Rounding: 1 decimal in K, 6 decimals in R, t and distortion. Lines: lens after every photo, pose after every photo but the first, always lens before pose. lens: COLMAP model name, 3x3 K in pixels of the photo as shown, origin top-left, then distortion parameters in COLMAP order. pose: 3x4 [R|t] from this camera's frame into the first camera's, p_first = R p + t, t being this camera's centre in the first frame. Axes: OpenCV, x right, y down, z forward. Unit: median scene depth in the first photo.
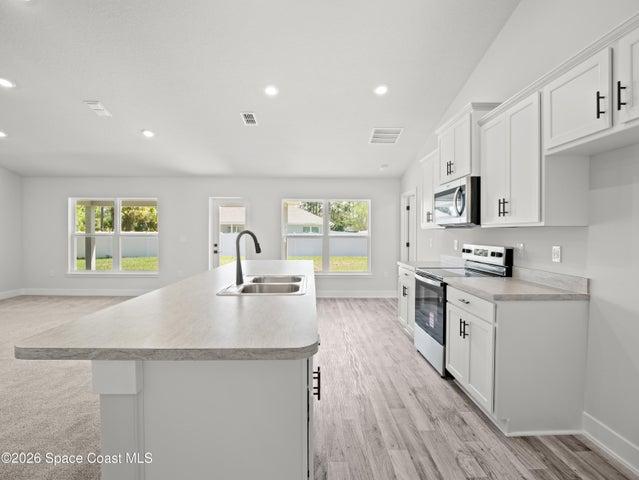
lens RADIAL K [[310.4, 0, 320.4], [0, 310.4, 238.1], [0, 0, 1]] dist [-0.011109, -0.000292]
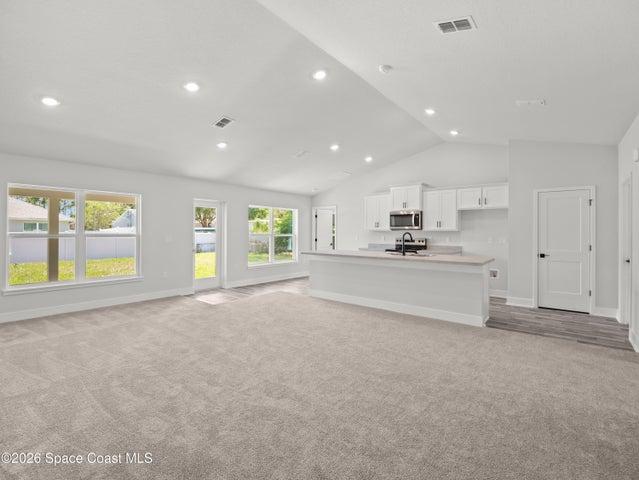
lens RADIAL K [[310.4, 0, 318.2], [0, 310.4, 233.3], [0, 0, 1]] dist [-0.011109, -0.000292]
pose [[0.636506, -0.004340, 0.771260, -0.935577], [0.010046, 0.999946, -0.002663, -0.006757], [-0.771207, 0.009443, 0.636515, 0.009266]]
